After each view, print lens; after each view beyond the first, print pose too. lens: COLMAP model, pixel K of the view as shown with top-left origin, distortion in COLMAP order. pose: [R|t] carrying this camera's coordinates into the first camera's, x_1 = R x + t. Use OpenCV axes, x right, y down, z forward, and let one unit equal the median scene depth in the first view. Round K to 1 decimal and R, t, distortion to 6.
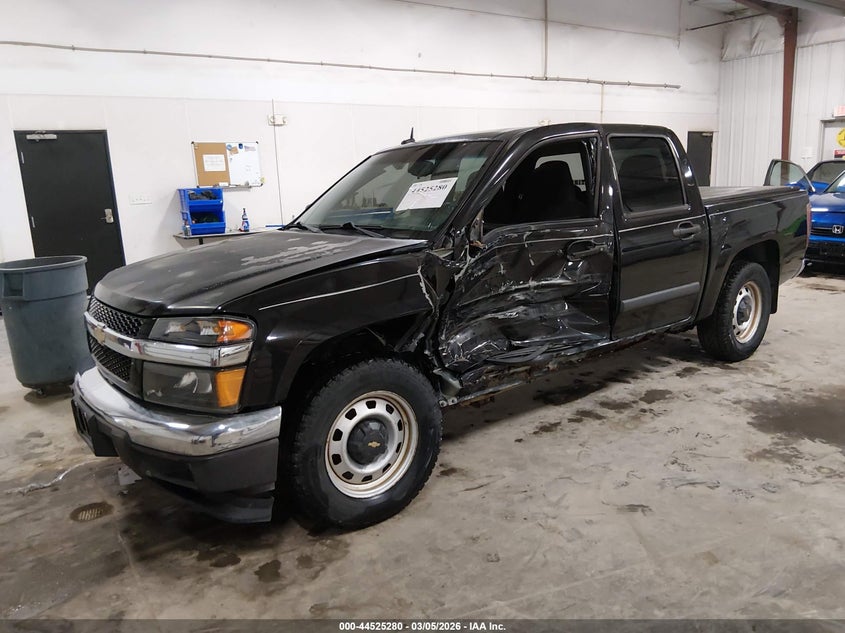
lens RADIAL K [[654.8, 0, 422.6], [0, 654.8, 312.1], [0, 0, 1]] dist [0.086193, -0.167617]
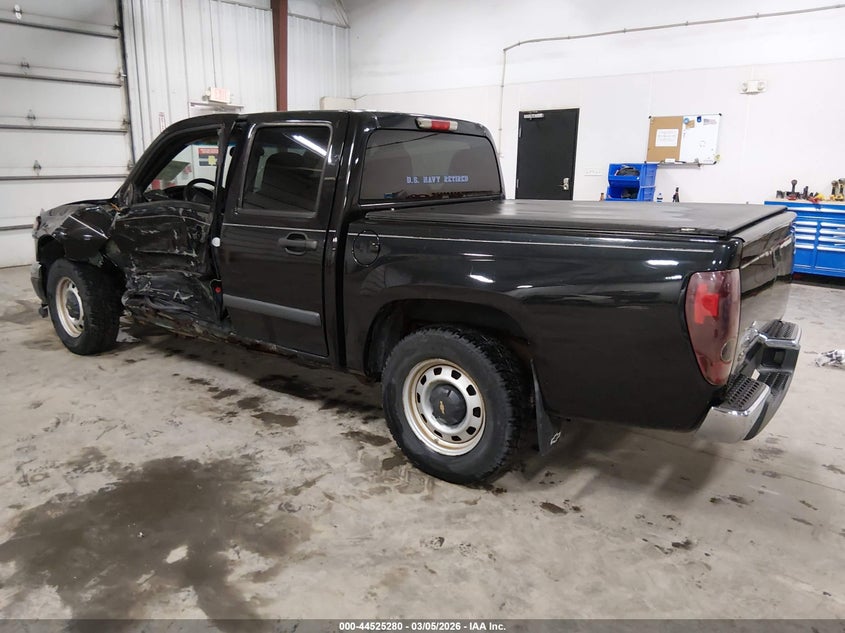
lens RADIAL K [[654.8, 0, 422.6], [0, 654.8, 312.1], [0, 0, 1]] dist [0.086193, -0.167617]
pose [[0.235740, 0.262277, -0.935755, 1.170229], [-0.211886, 0.953599, 0.213900, -0.238736], [0.948436, 0.147848, 0.280375, 0.898370]]
